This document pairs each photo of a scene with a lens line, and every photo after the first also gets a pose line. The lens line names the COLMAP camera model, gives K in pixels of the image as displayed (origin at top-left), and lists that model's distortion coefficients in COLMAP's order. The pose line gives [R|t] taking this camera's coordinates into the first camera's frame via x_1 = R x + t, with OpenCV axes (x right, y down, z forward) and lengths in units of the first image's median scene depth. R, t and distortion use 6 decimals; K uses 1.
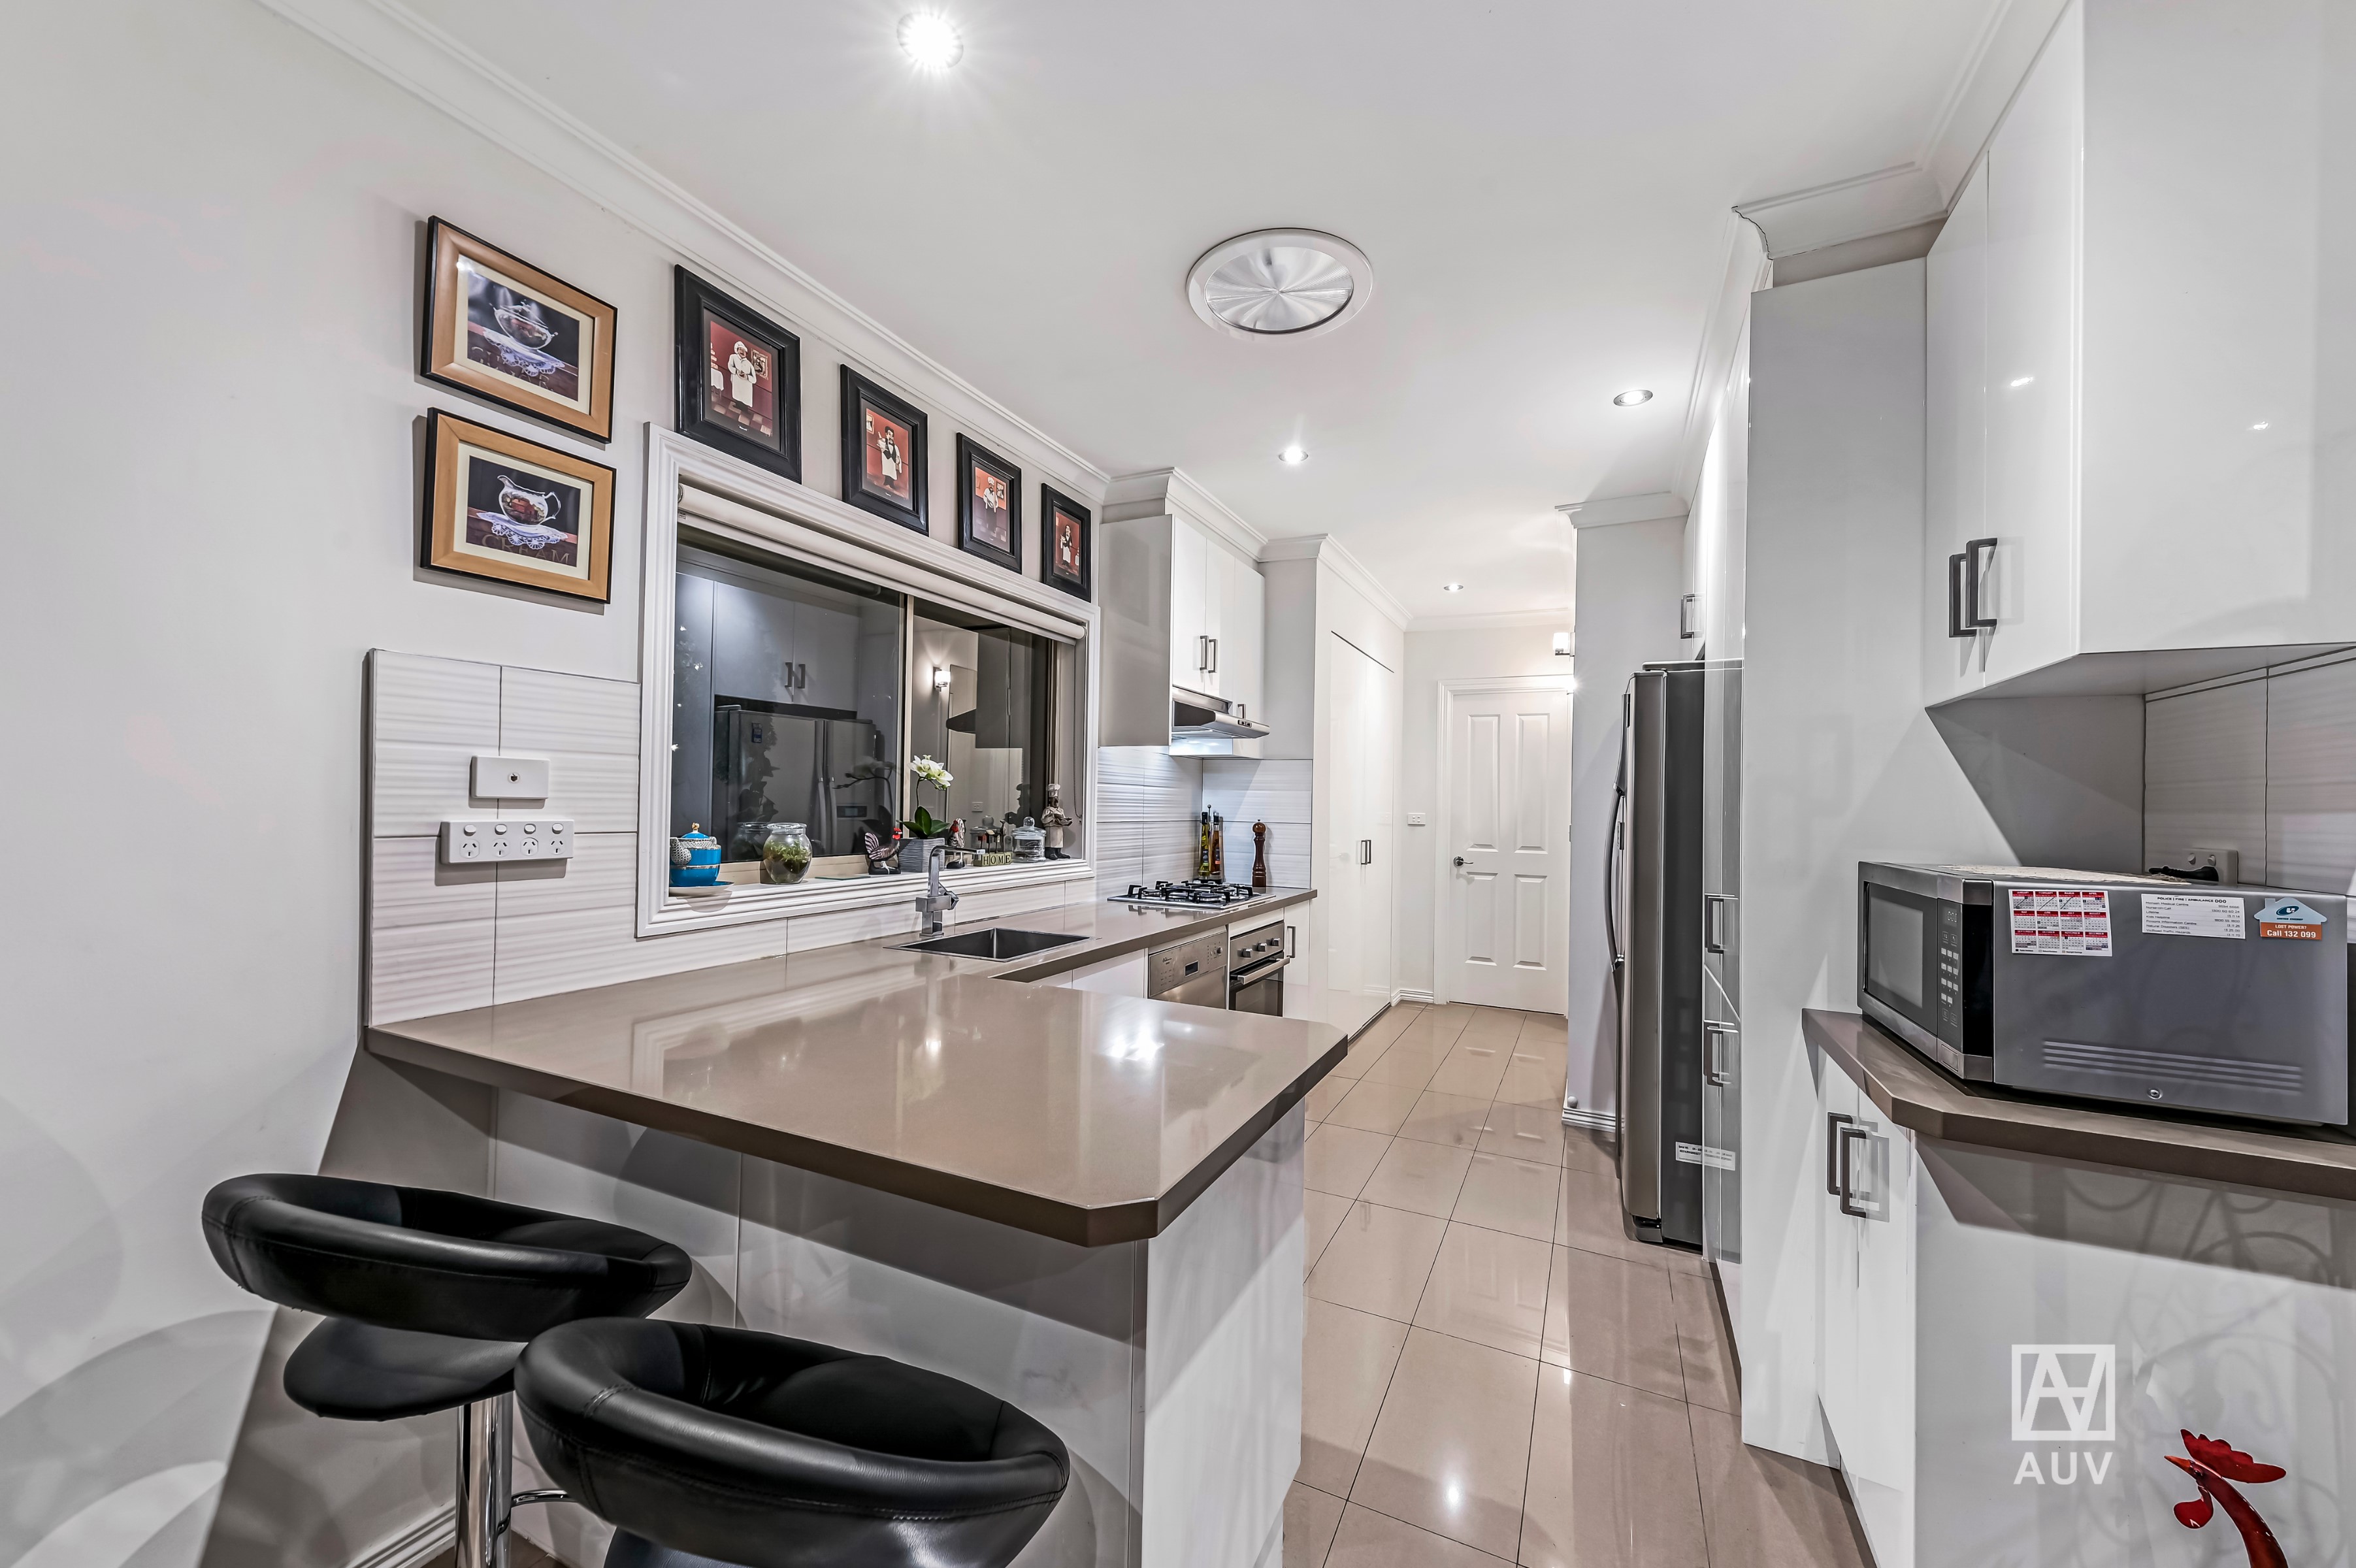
lens RADIAL K [[858.2, 0, 1193.8], [0, 858.2, 795.6], [0, 0, 1]] dist [0.028496, -0.008369]
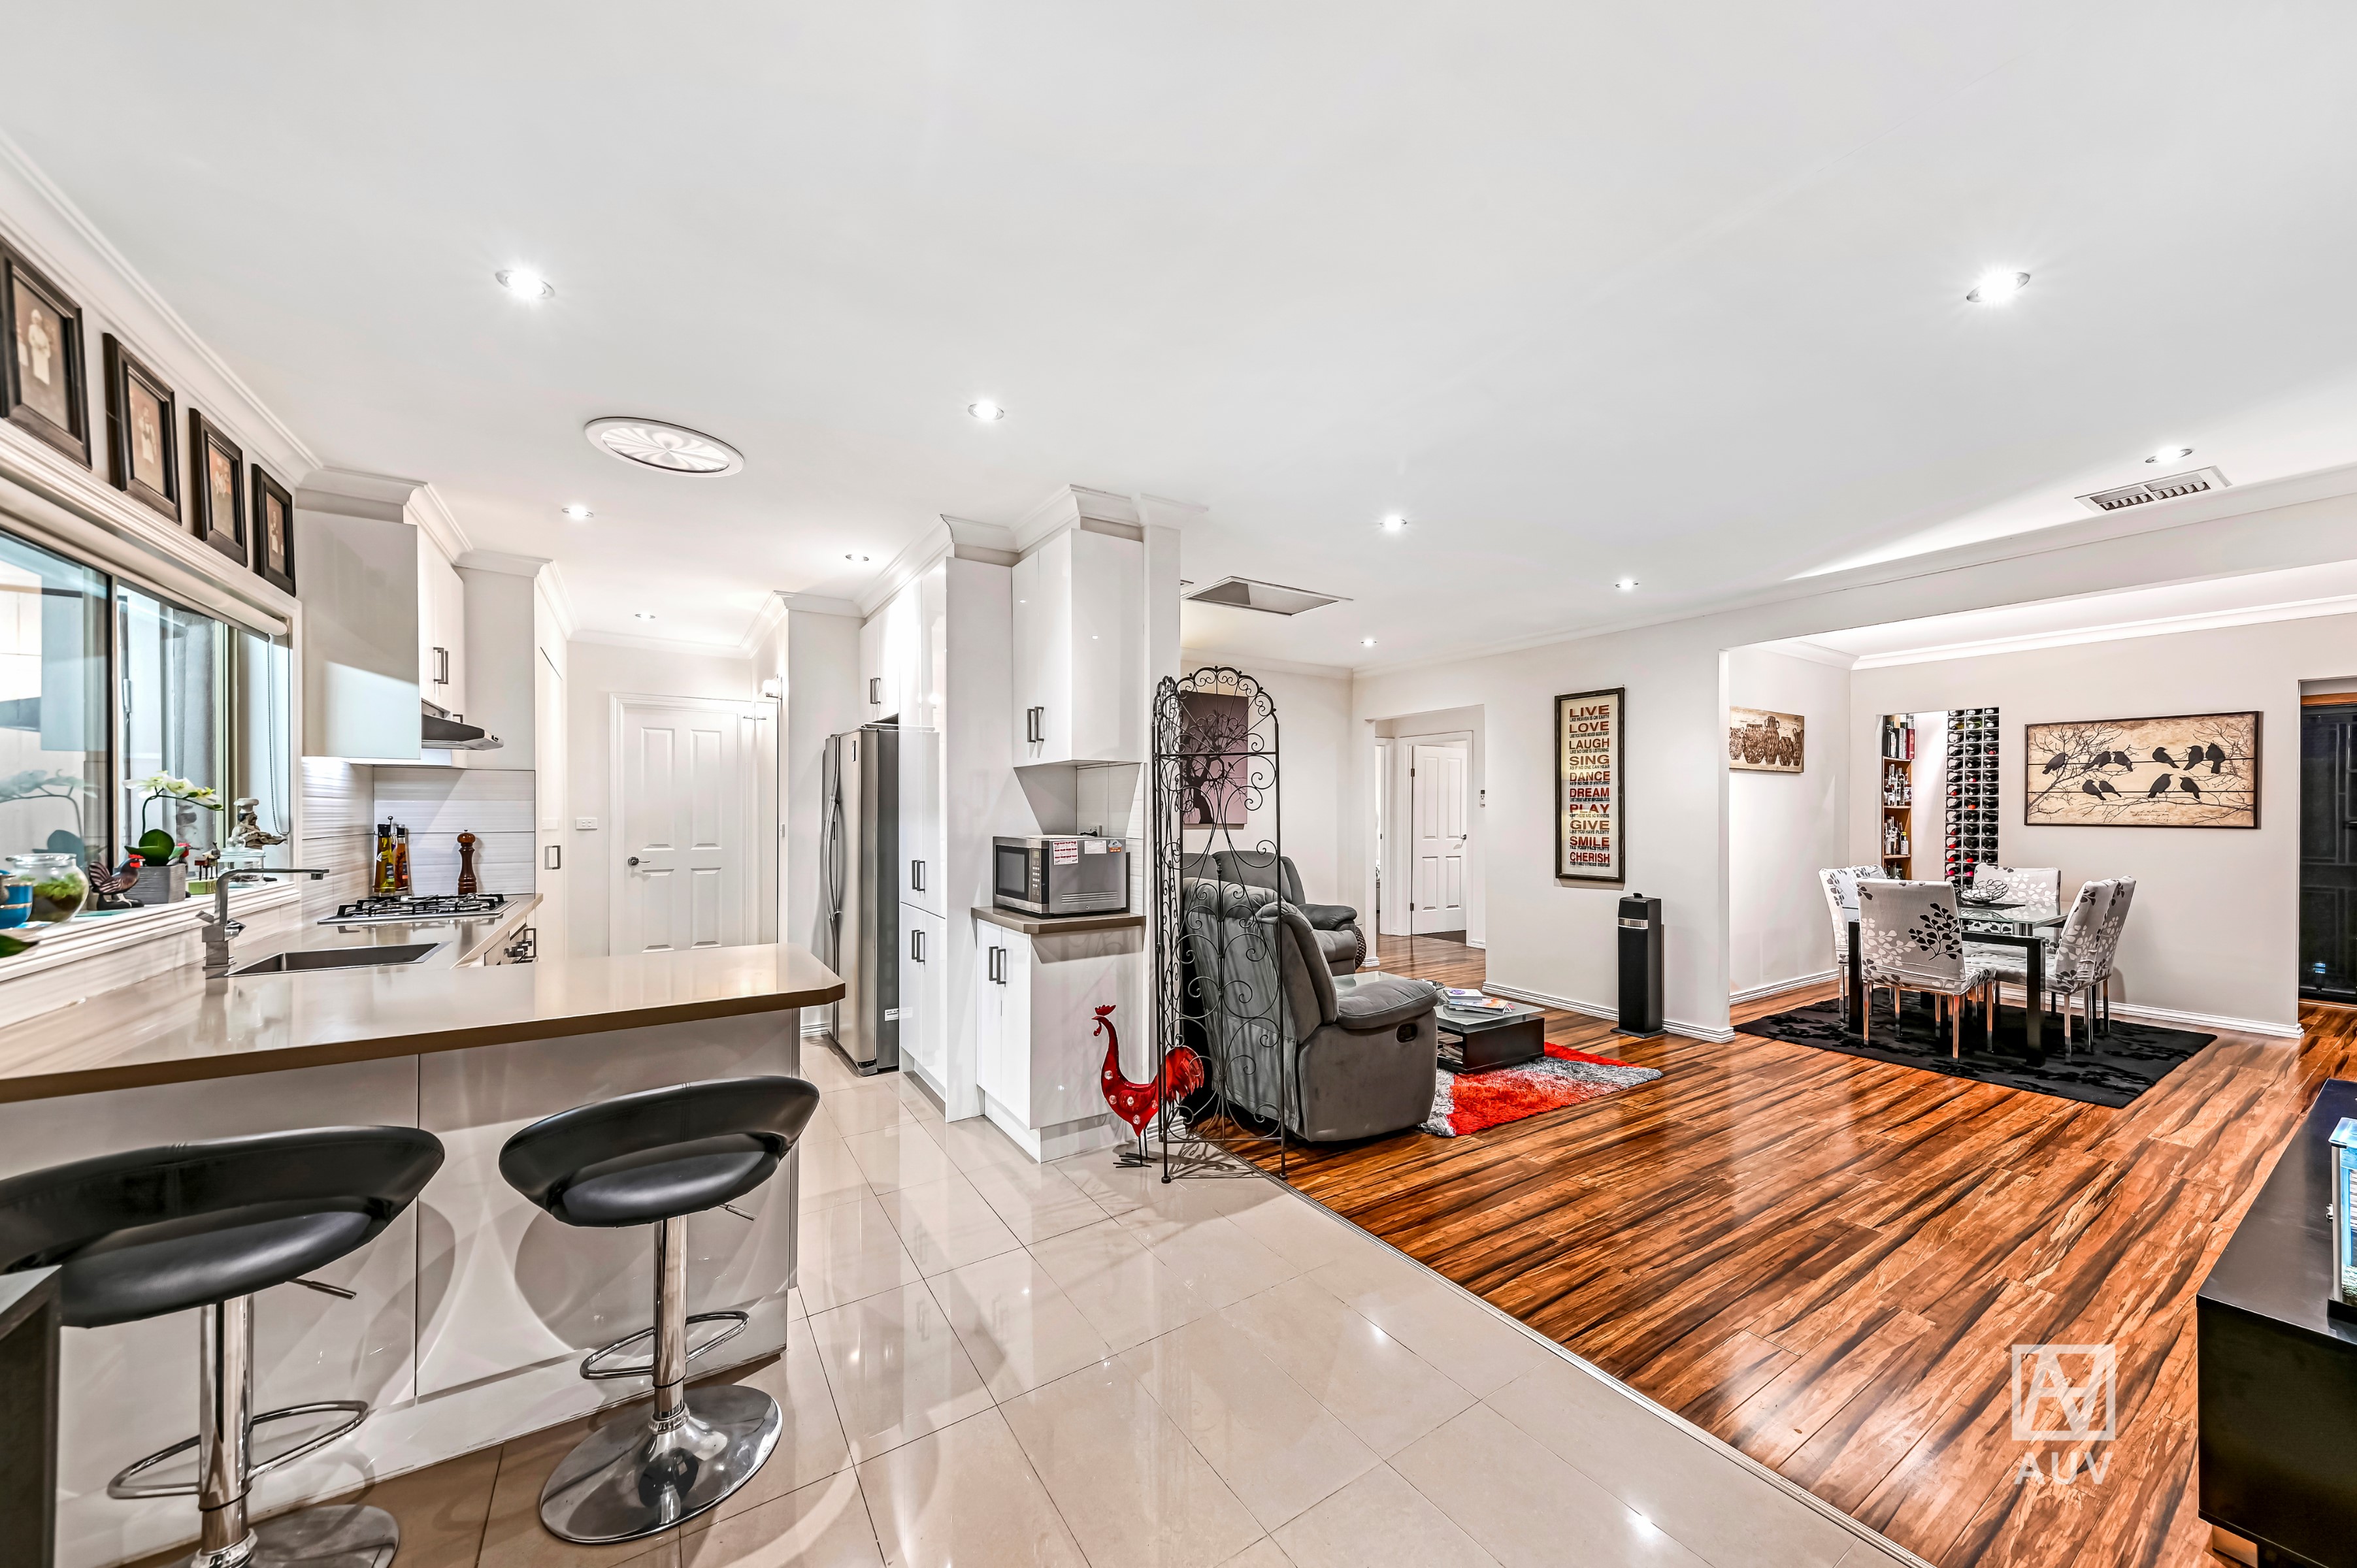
lens RADIAL K [[858.5, 0, 1194.3], [0, 858.5, 795.6], [0, 0, 1]] dist [0.028496, -0.008369]
pose [[0.525506, -0.005969, 0.850769, -0.560678], [0.000917, 0.999979, 0.006449, -0.028540], [-0.850790, -0.002609, 0.525500, -0.396209]]
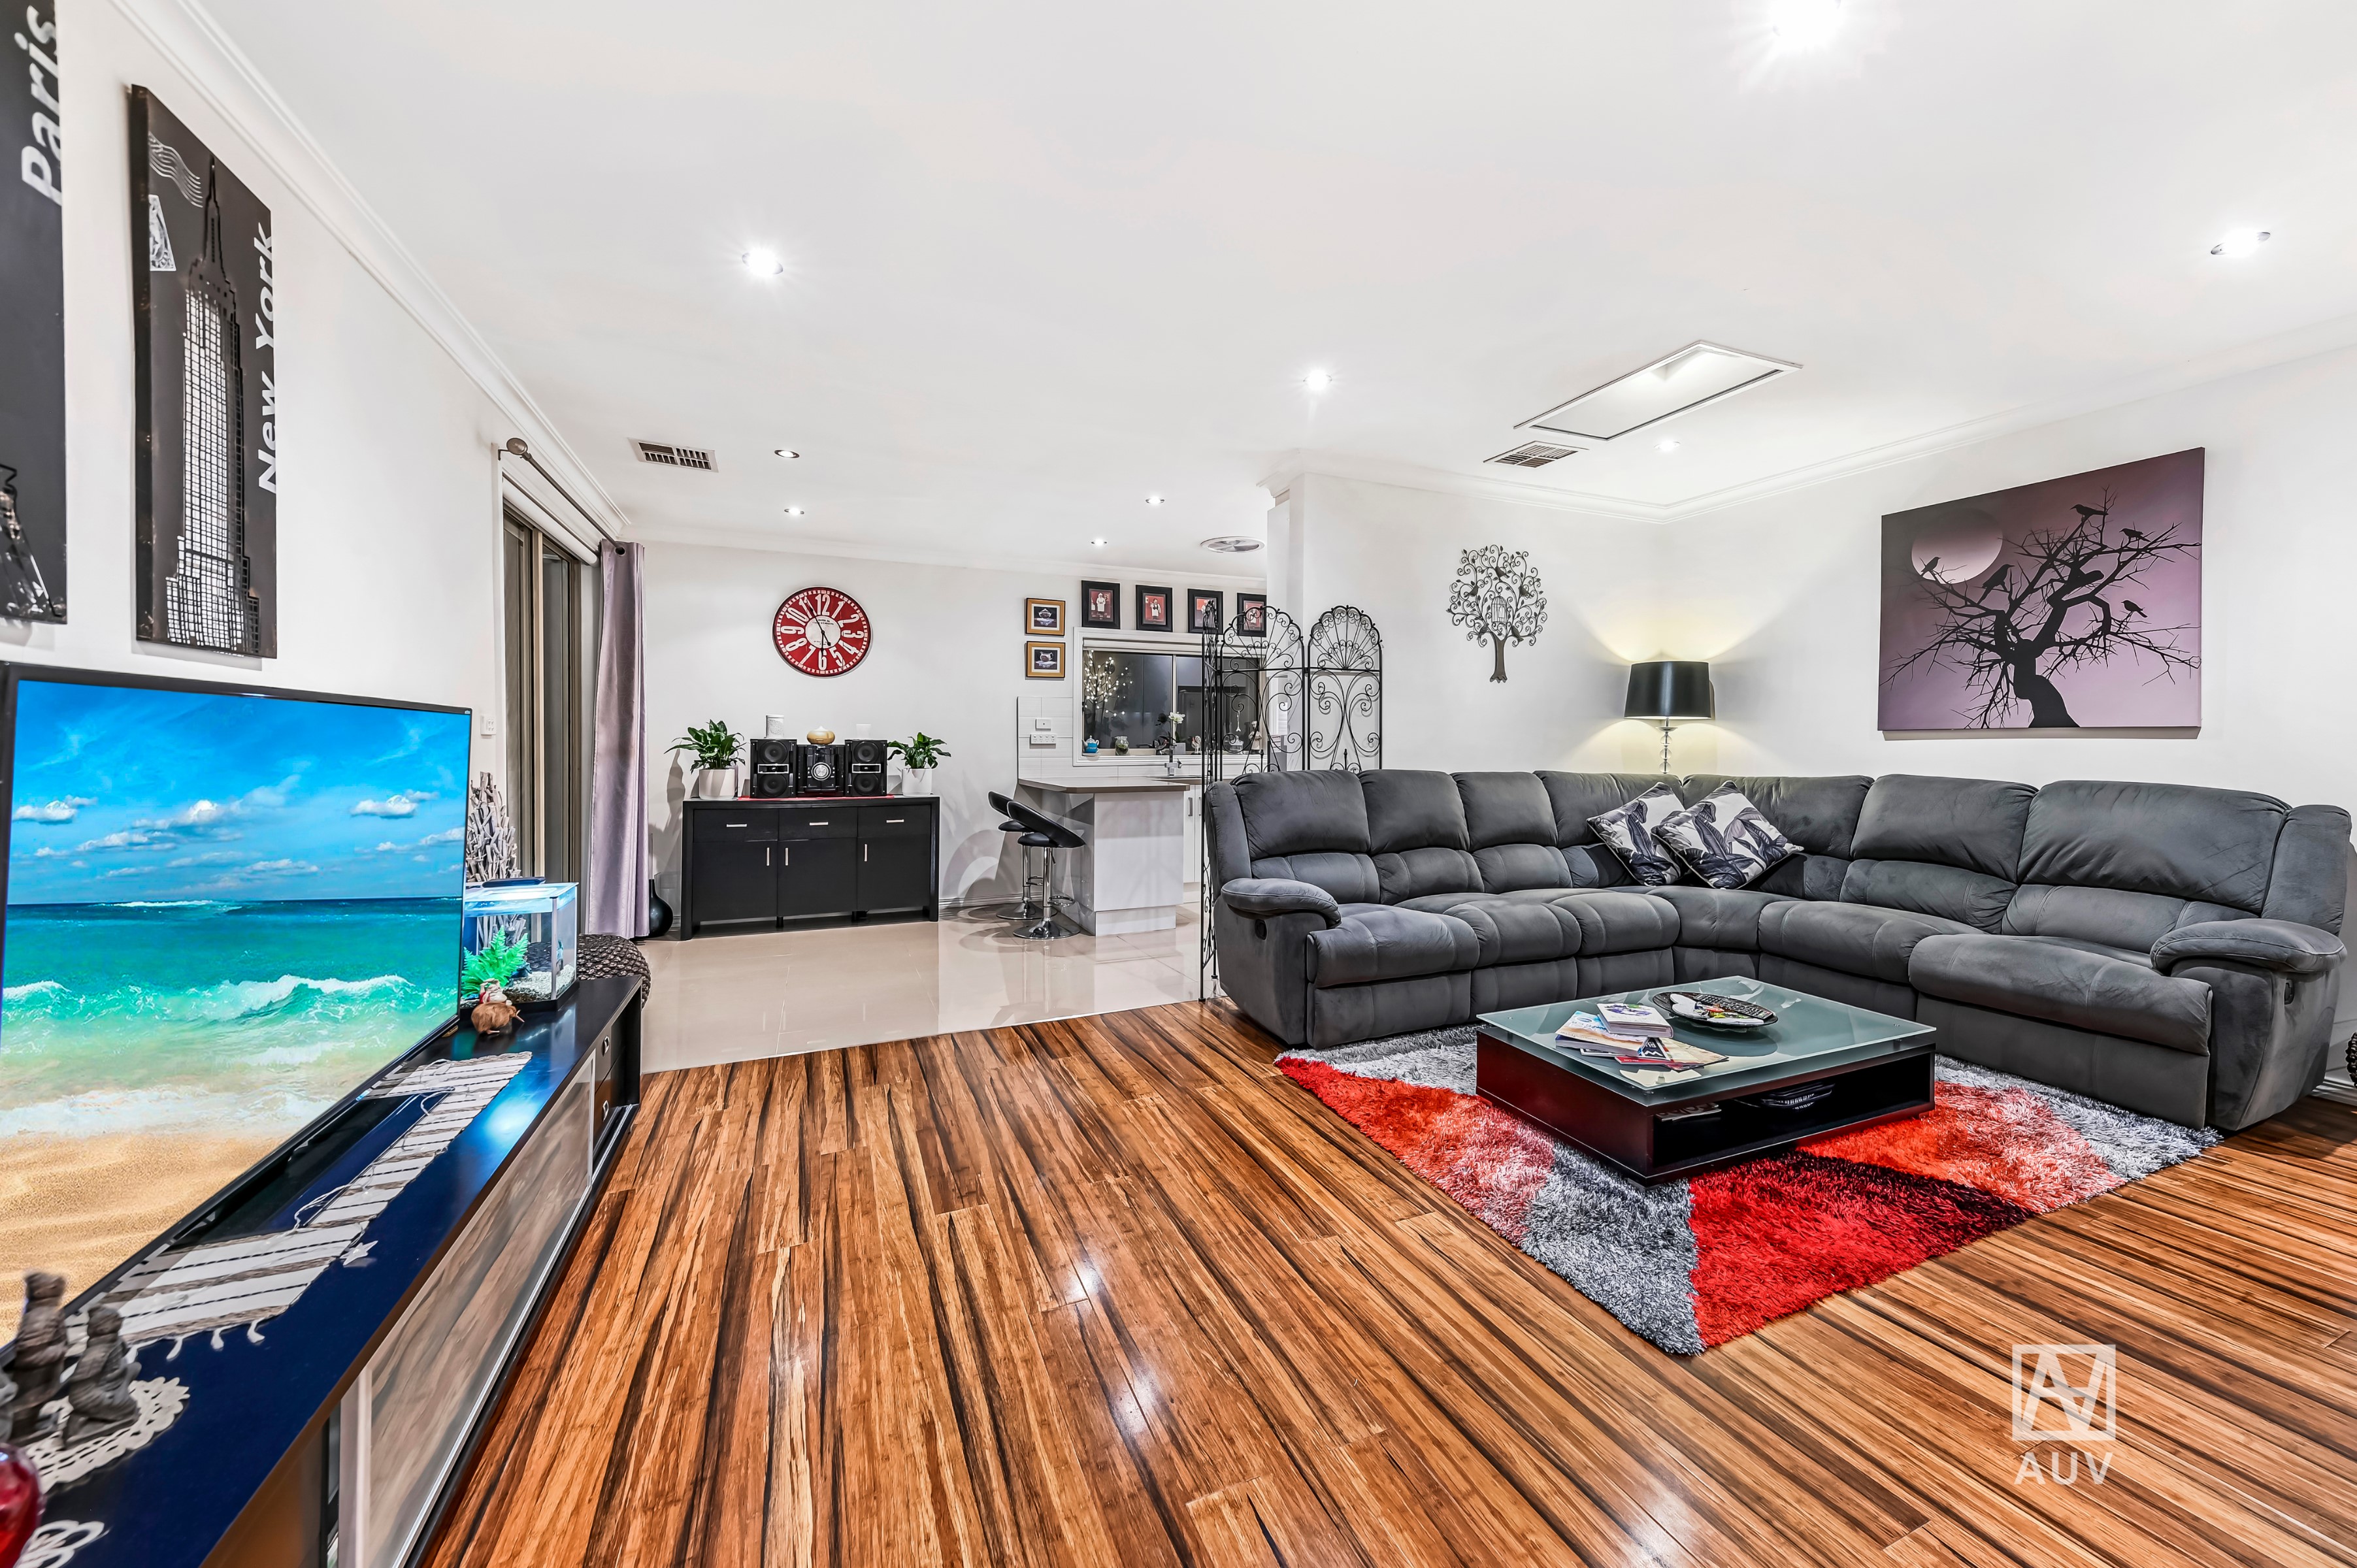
lens RADIAL K [[863.3, 0, 1178.5], [0, 863.3, 726.1], [0, 0, 1]] dist [0.030770, 0.000036]
pose [[0.730318, -0.036033, -0.682156, 1.646490], [0.020359, 0.999312, -0.030989, 0.086805], [0.682804, 0.008744, 0.730549, -1.036580]]
